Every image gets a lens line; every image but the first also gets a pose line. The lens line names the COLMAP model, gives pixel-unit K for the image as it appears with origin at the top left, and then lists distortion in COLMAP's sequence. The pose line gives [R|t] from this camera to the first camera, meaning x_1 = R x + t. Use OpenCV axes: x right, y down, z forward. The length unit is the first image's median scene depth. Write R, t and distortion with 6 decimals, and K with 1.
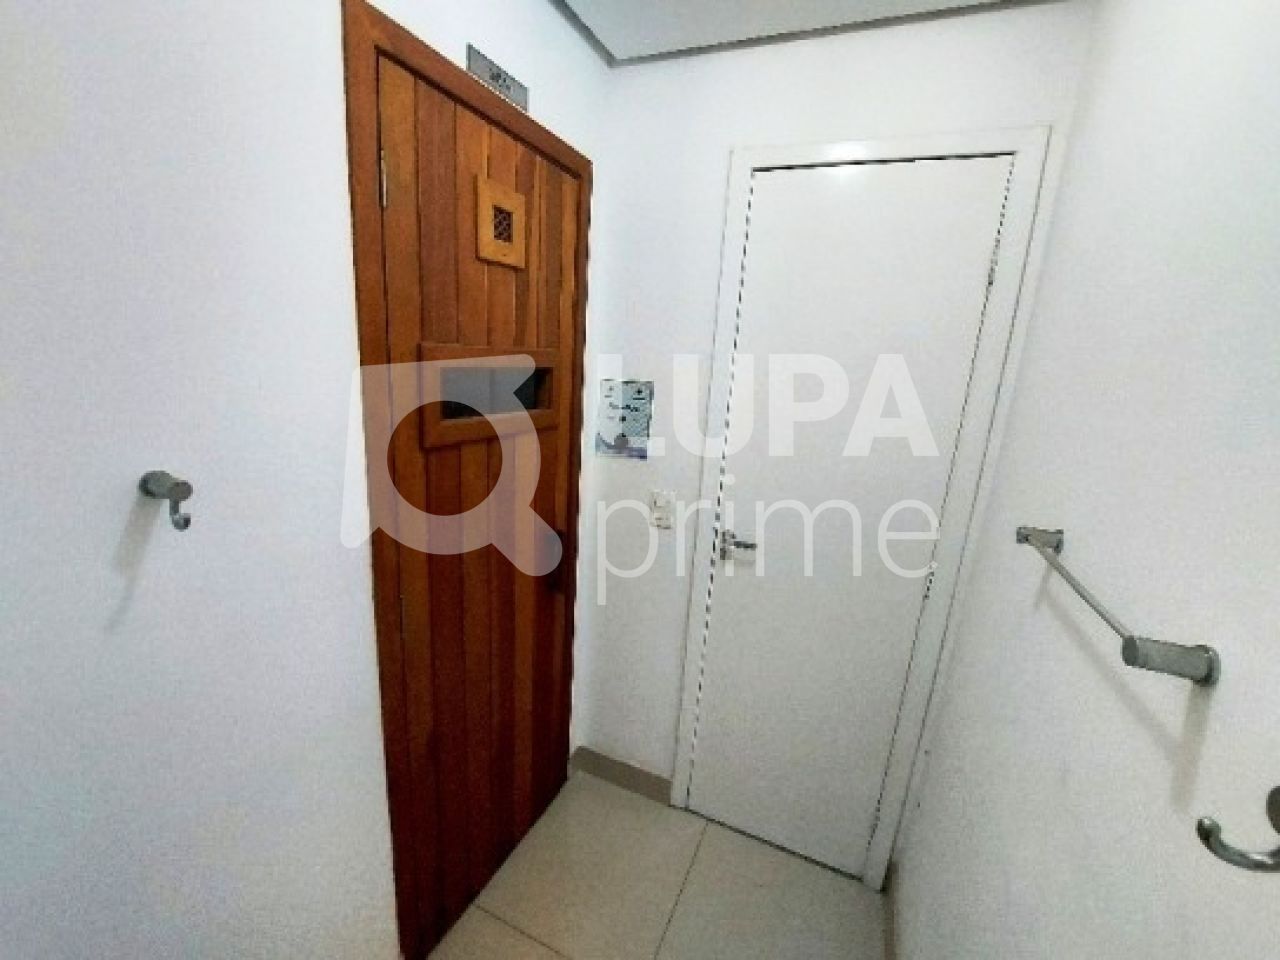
lens RADIAL K [[525.7, 0, 640.0], [0, 525.7, 480.0], [0, 0, 1]] dist [-0.000218, -0.000009]
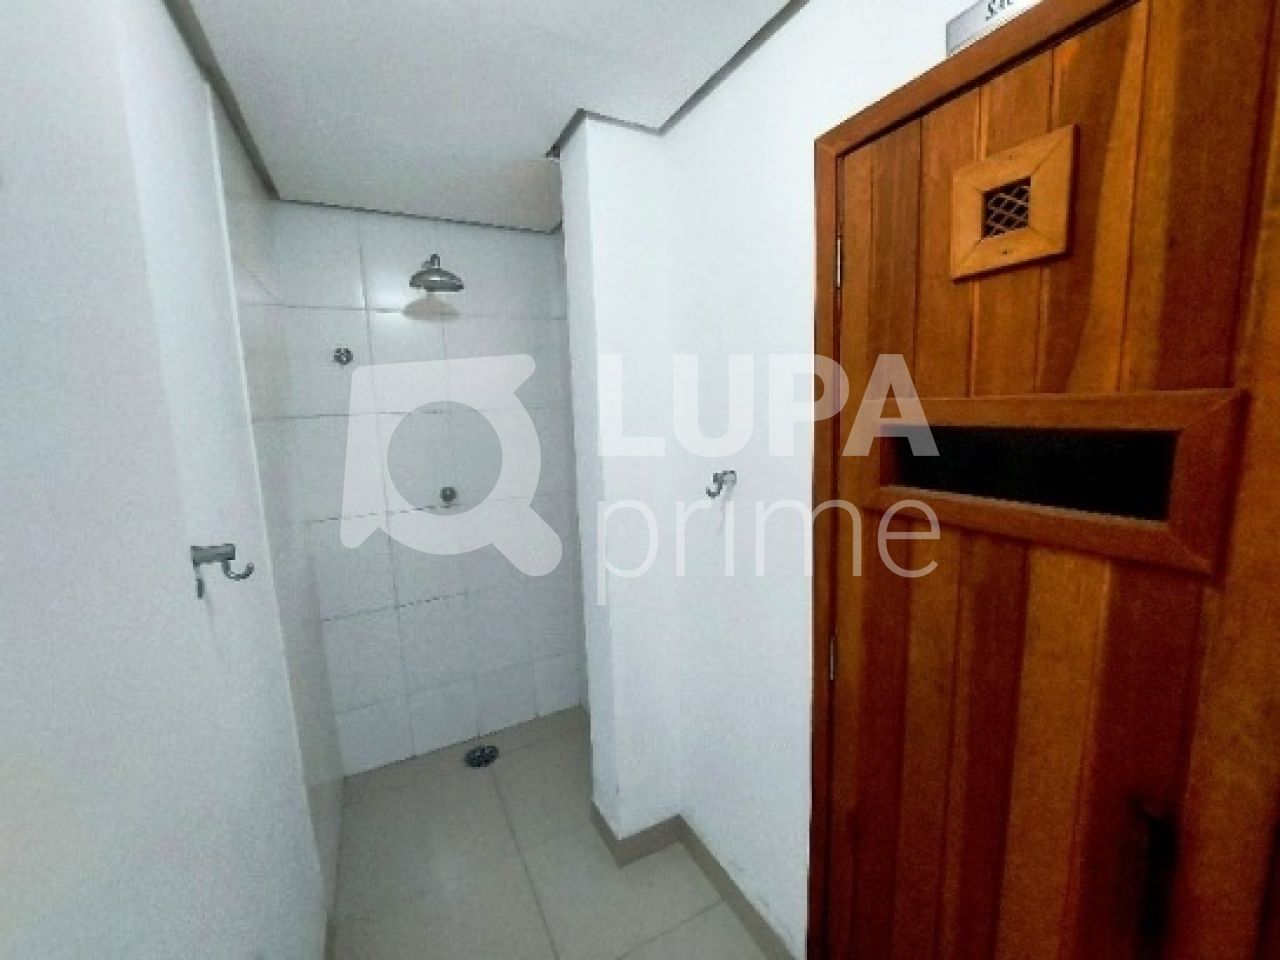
lens RADIAL K [[525.7, 0, 640.0], [0, 525.7, 480.0], [0, 0, 1]] dist [-0.000218, -0.000009]
pose [[-0.605905, 0.064774, -0.792896, 0.544079], [-0.193765, 0.954648, 0.226057, -0.230638], [0.771579, 0.290605, -0.565875, 1.127520]]
